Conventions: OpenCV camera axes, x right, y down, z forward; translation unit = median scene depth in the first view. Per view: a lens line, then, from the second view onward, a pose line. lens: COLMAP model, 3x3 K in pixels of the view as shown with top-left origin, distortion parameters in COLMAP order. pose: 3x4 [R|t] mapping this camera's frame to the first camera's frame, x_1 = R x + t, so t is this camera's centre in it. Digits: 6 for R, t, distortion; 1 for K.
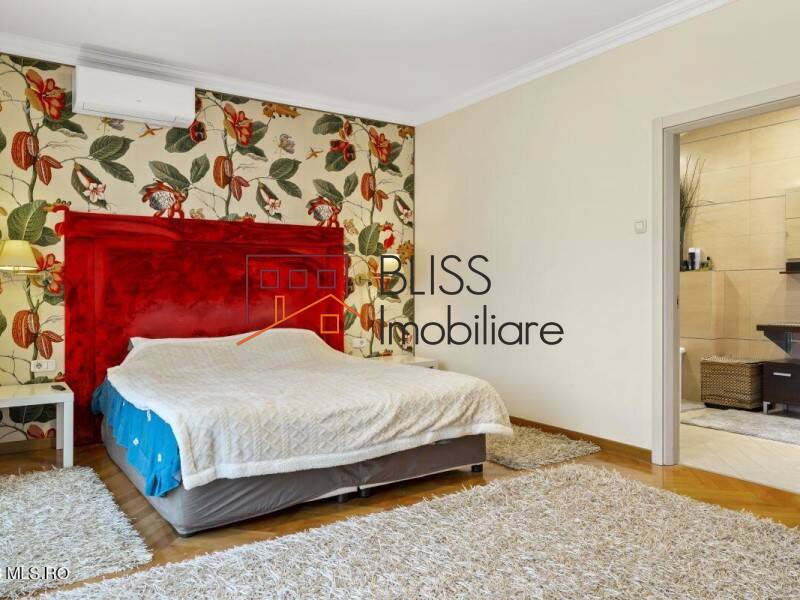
lens RADIAL K [[585.7, 0, 400.0], [0, 585.7, 300.0], [0, 0, 1]] dist [0.002190, -0.002426]
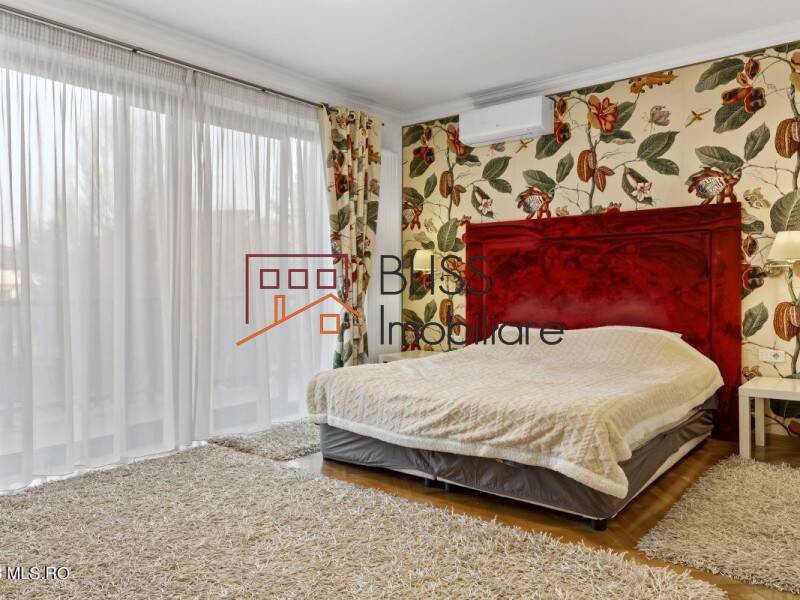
lens RADIAL K [[600.0, 0, 398.4], [0, 600.0, 284.6], [0, 0, 1]] dist [0.003242, 0.004654]
pose [[0.310692, 0.001685, -0.950509, 0.573535], [-0.011780, 0.999928, -0.002078, -0.010227], [0.950438, 0.011843, 0.310689, 0.380715]]
